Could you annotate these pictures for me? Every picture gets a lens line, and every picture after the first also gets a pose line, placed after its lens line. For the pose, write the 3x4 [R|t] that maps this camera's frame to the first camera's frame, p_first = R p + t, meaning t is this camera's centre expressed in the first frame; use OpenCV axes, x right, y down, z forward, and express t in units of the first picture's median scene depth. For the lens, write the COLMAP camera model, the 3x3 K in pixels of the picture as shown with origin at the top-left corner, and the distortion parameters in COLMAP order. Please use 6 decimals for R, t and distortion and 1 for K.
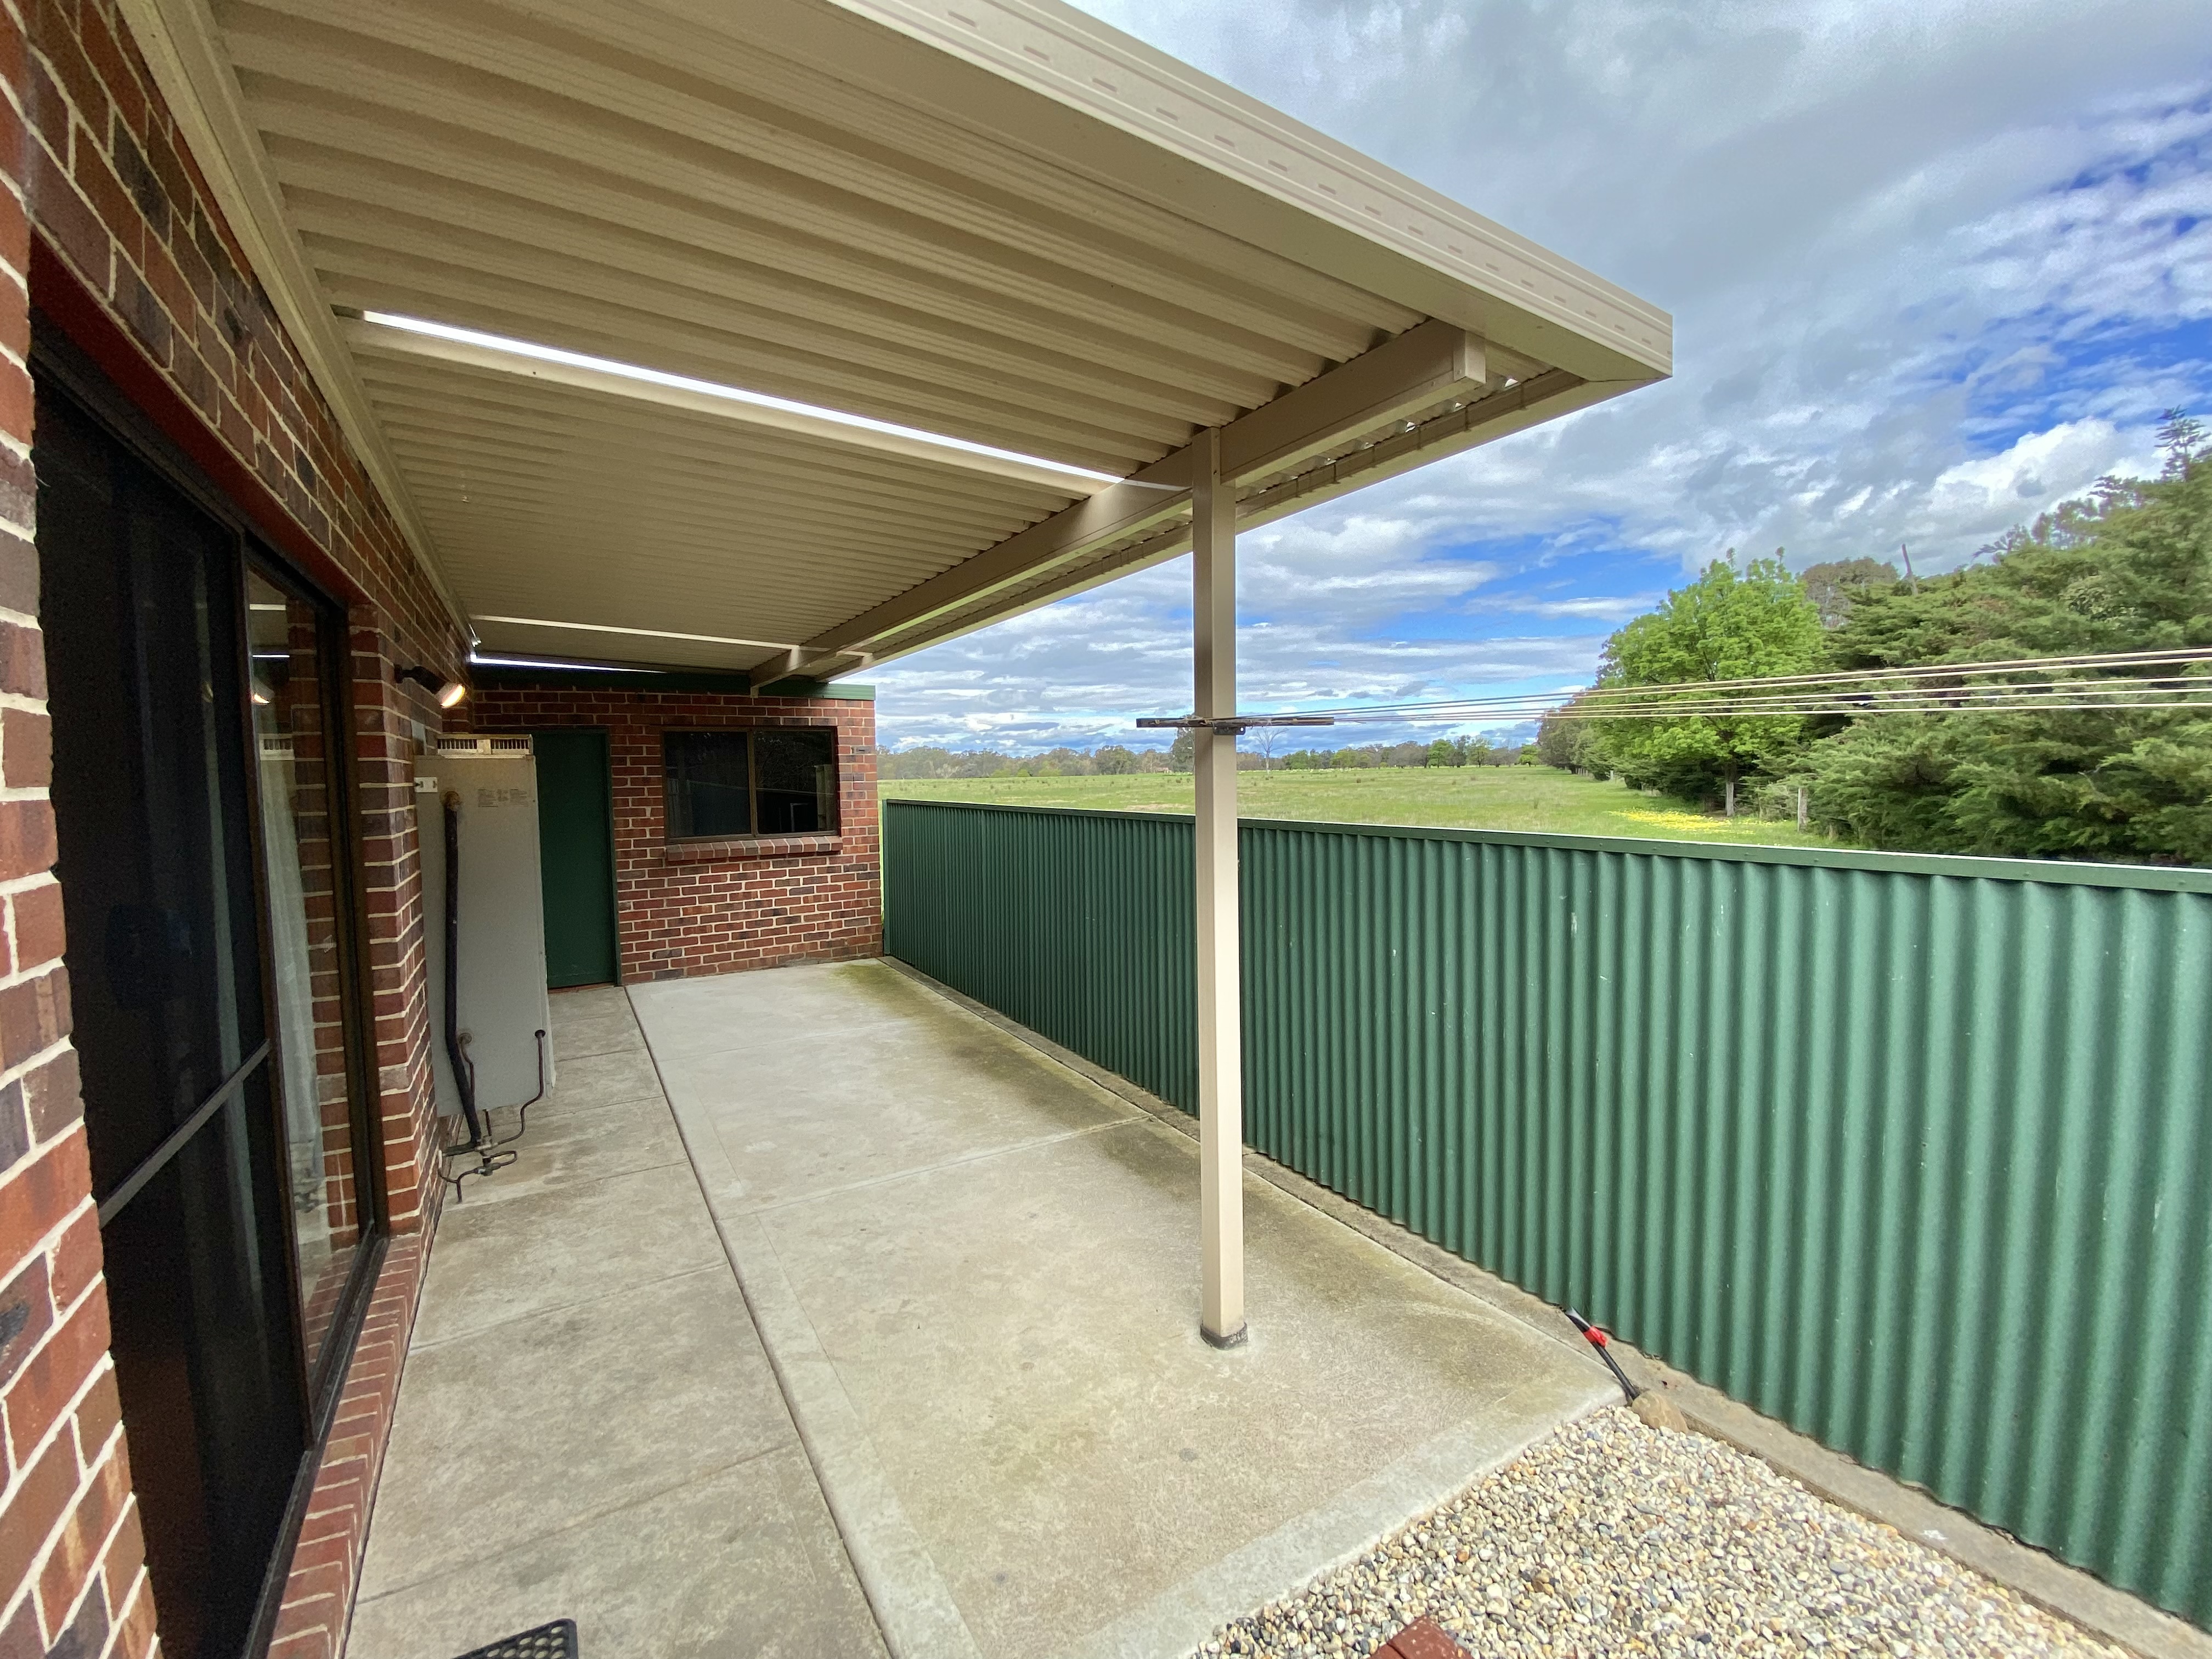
lens RADIAL K [[889.6, 0, 1090.3], [0, 889.6, 829.8], [0, 0, 1]] dist [-0.000126, -0.005109]
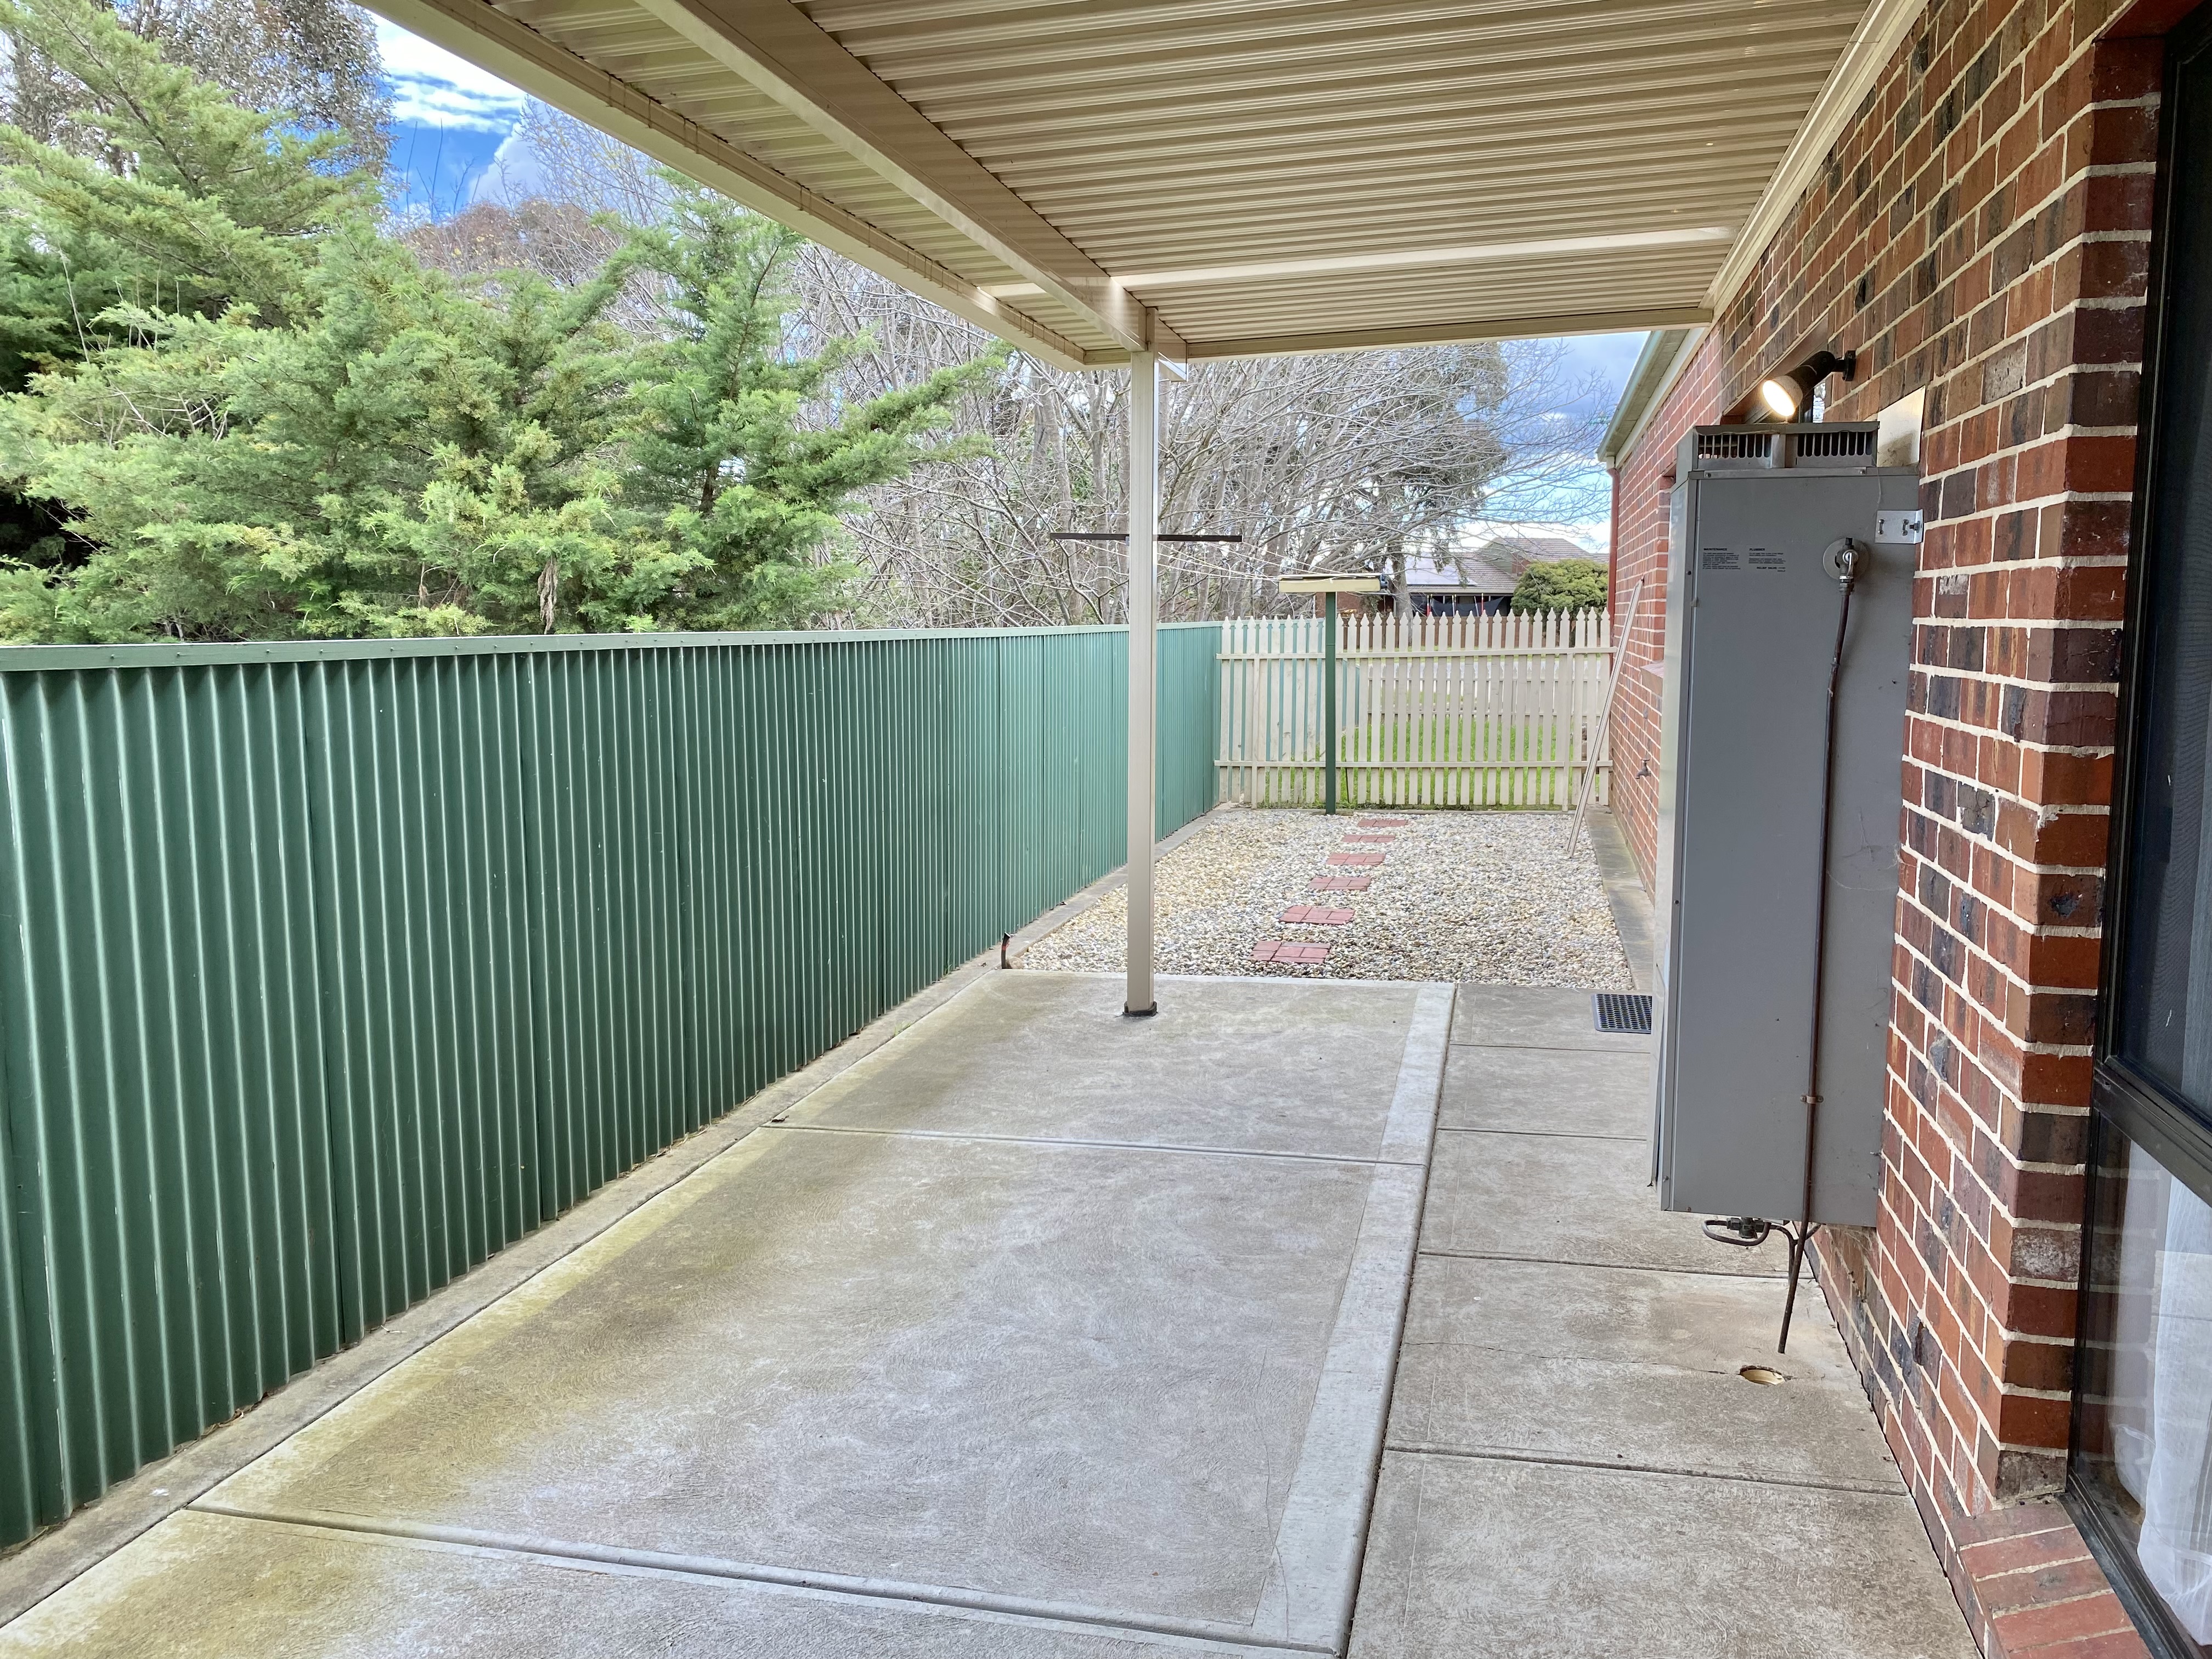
lens RADIAL K [[1672.6, 0, 1101.4], [0, 1672.6, 826.3], [0, 0, 1]] dist [0.004081, 0.000307]
pose [[-0.699389, -0.070058, 0.711299, -0.183133], [0.070358, 0.983603, 0.166057, -0.012525], [-0.711270, 0.166184, -0.682992, 0.320151]]
